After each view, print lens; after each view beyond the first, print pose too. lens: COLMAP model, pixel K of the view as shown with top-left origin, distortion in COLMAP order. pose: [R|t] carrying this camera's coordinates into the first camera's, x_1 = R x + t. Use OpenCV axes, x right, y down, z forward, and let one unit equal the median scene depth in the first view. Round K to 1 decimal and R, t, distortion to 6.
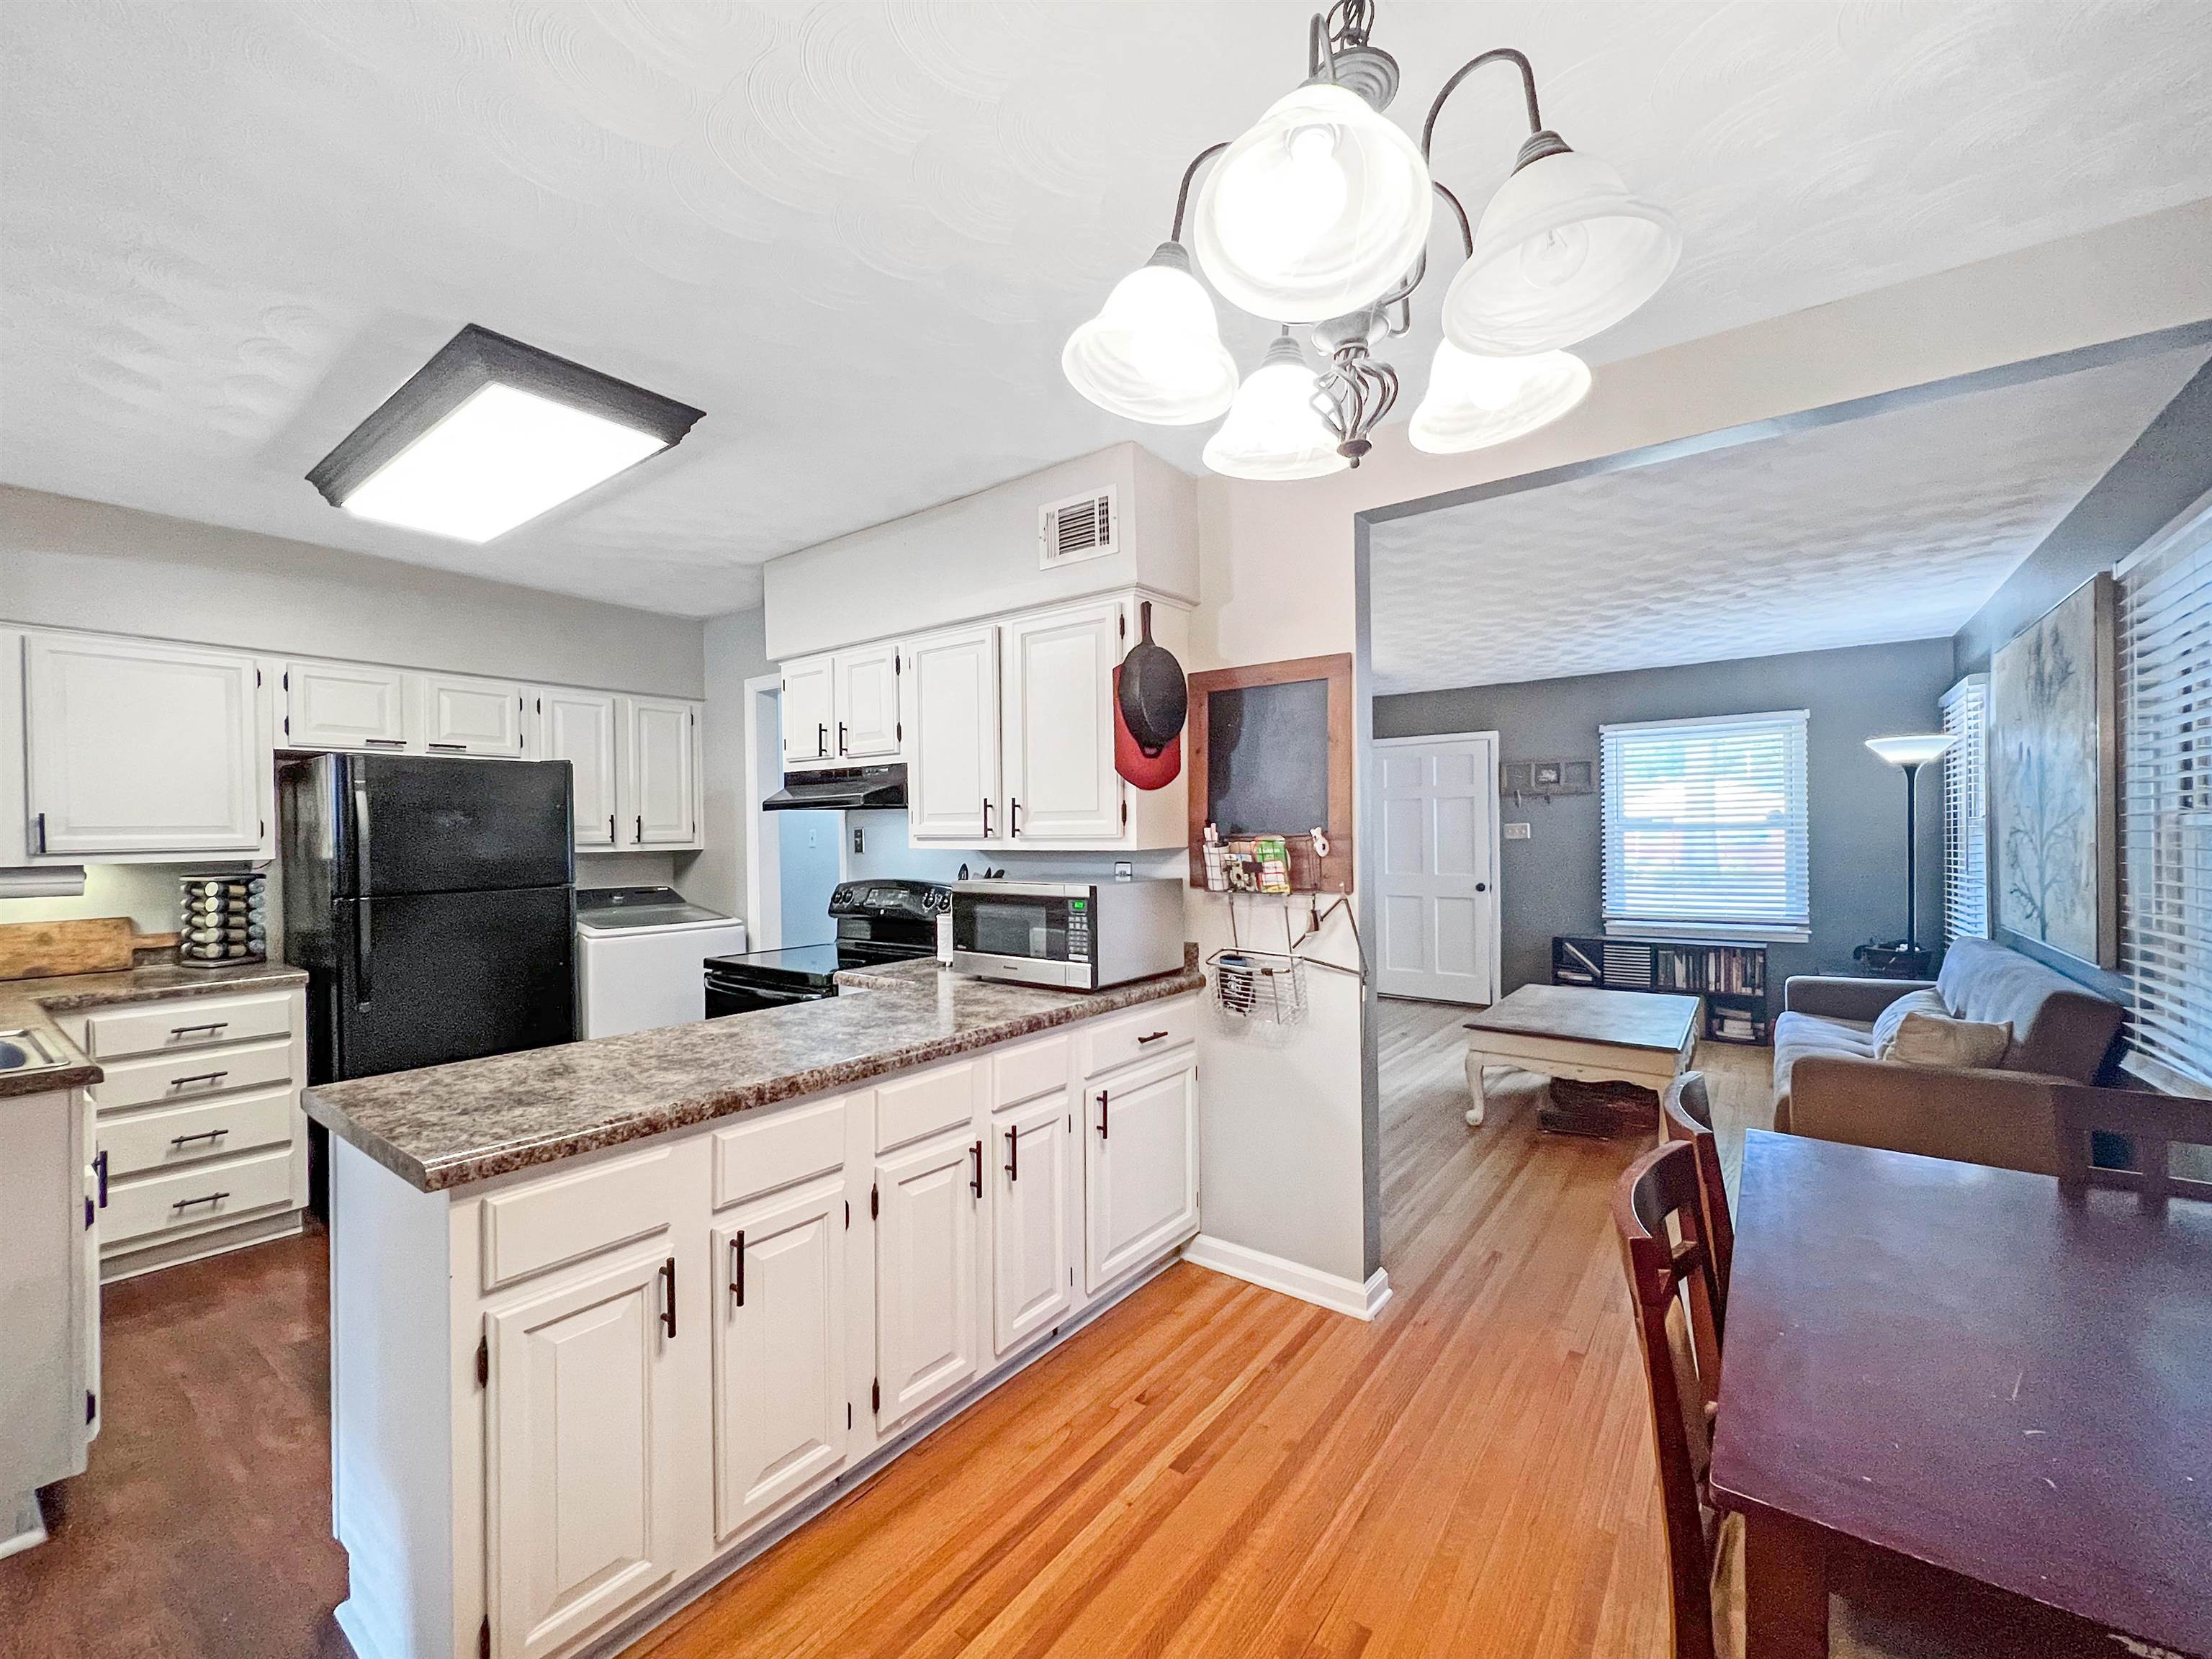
lens RADIAL K [[911.1, 0, 1112.0], [0, 911.1, 845.5], [0, 0, 1]] dist [-0.001151, -0.000110]
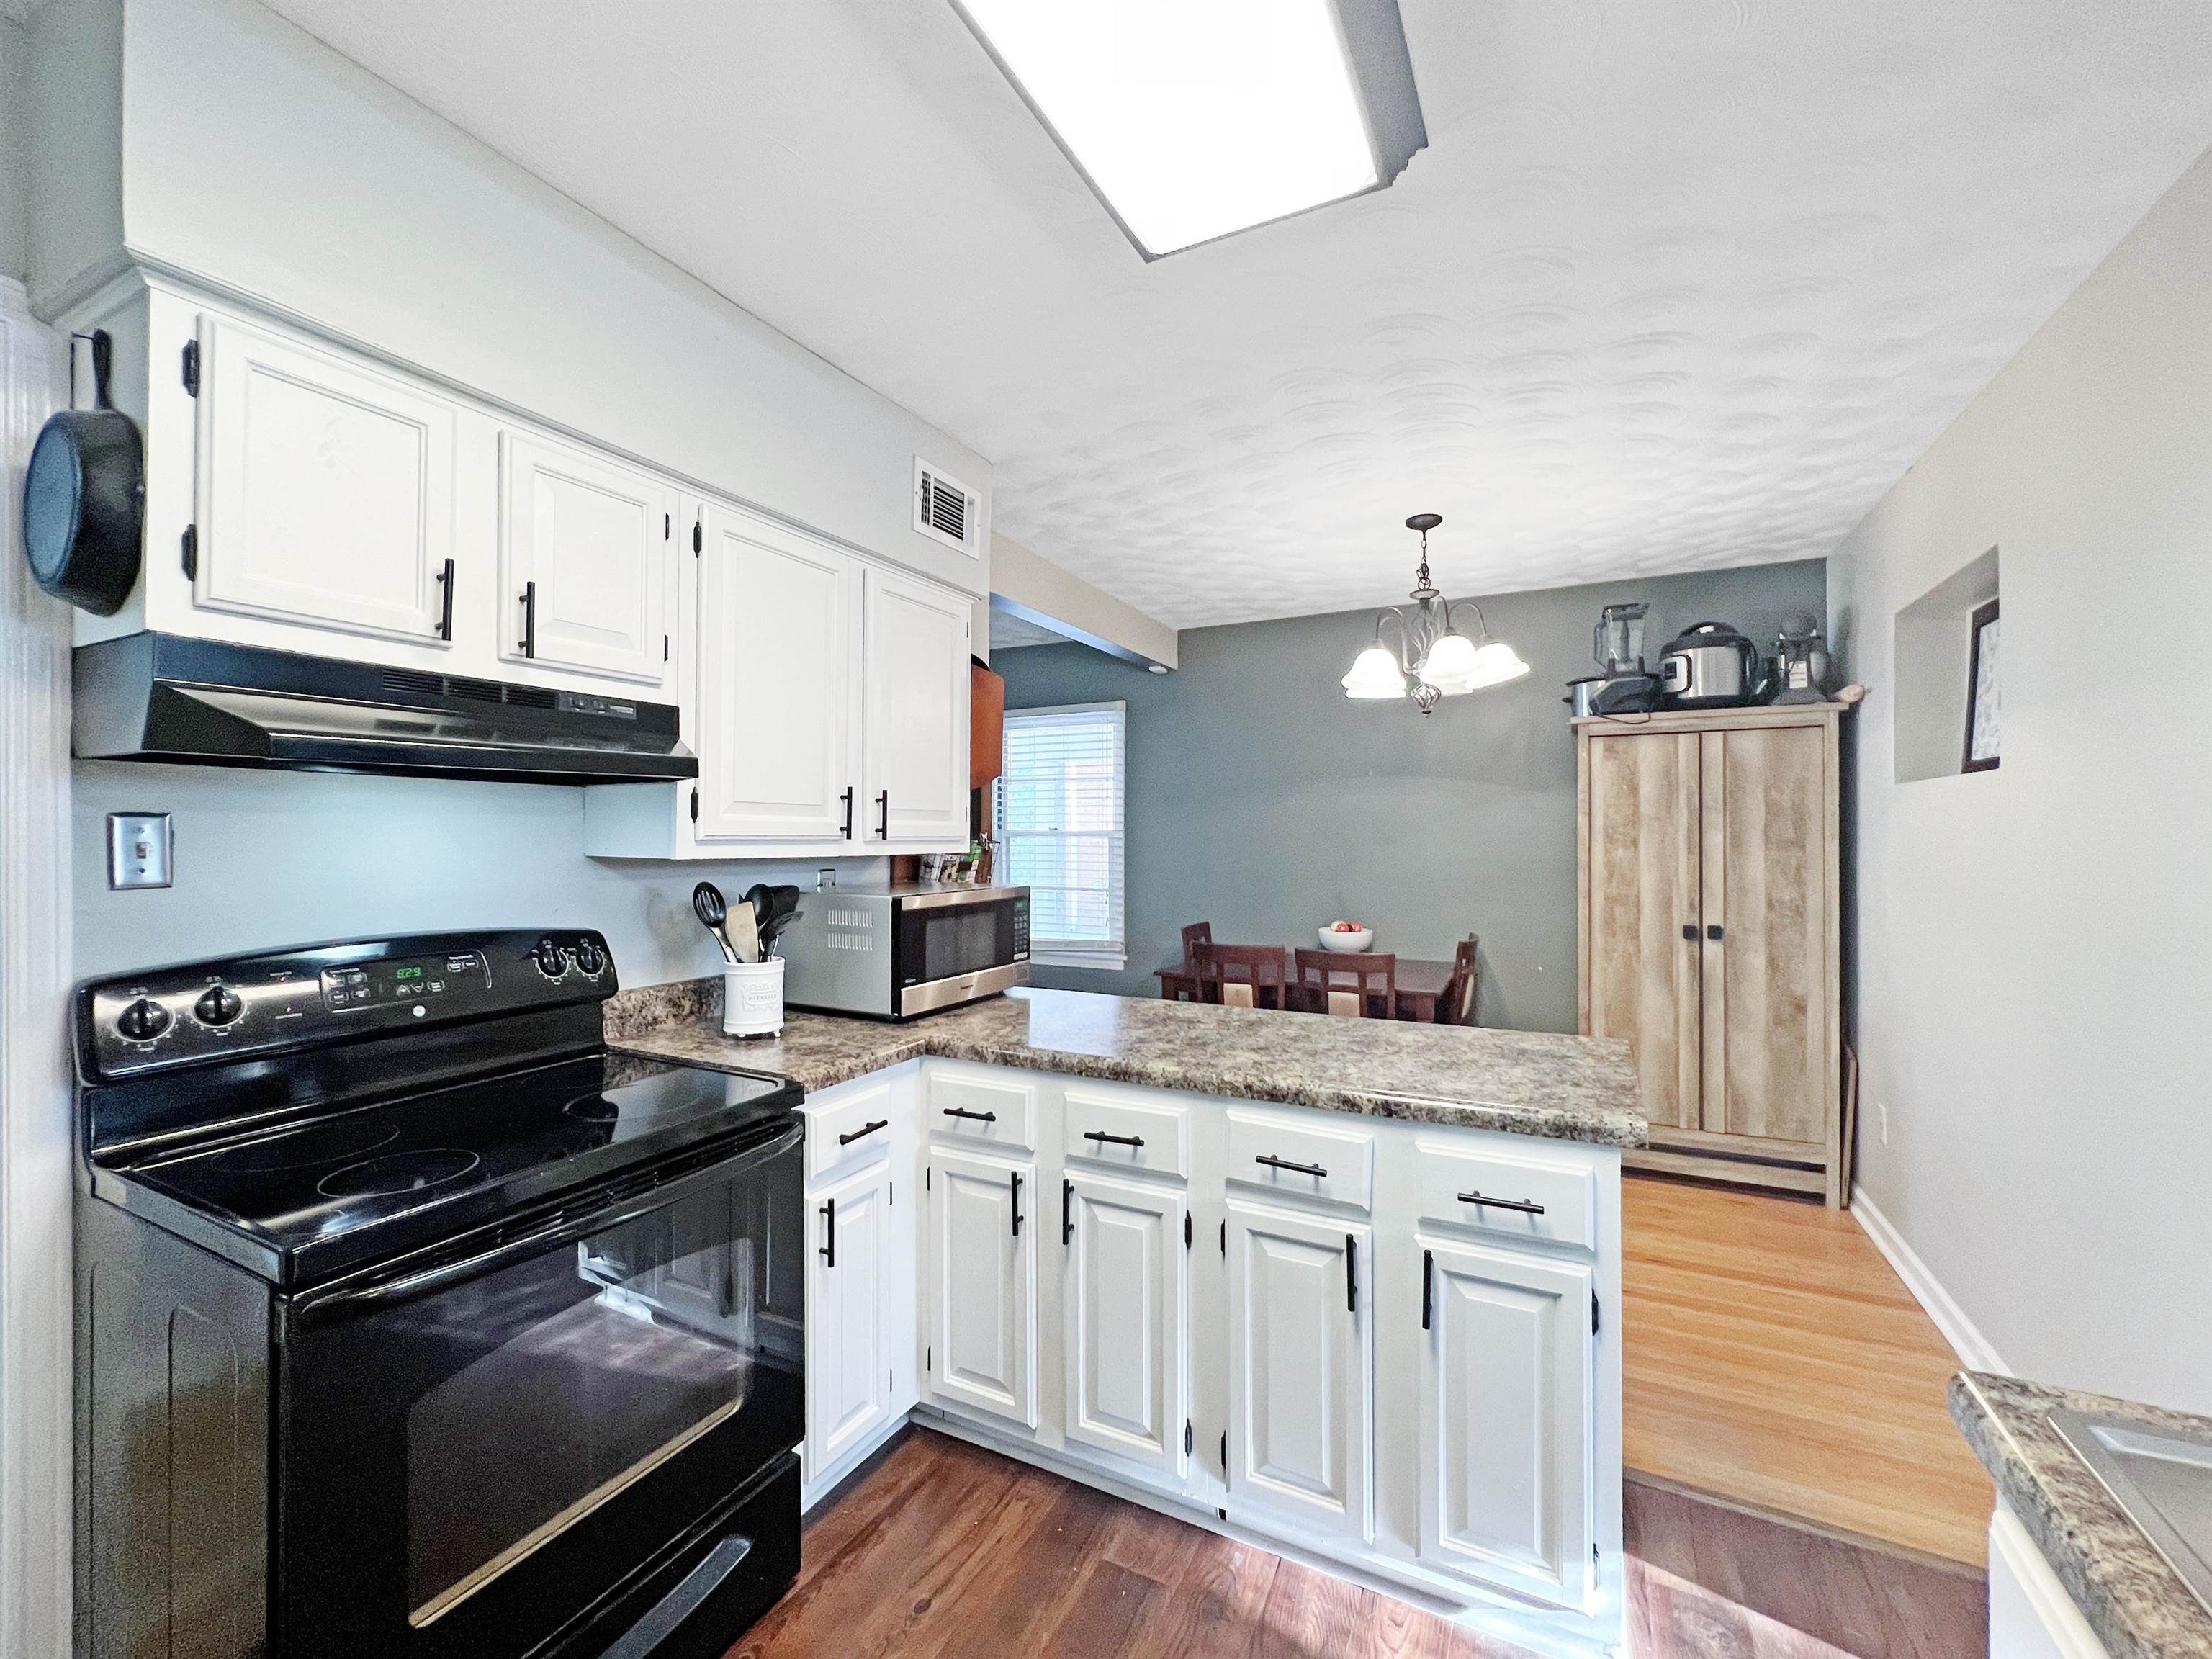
lens RADIAL K [[906.2, 0, 1106.0], [0, 906.2, 829.5], [0, 0, 1]] dist [-0.001330, -0.000254]
pose [[-0.165235, 0.013119, 0.986167, -0.949467], [0.014291, 0.999838, -0.010907, -0.006438], [-0.986151, 0.012292, -0.165396, 0.962421]]
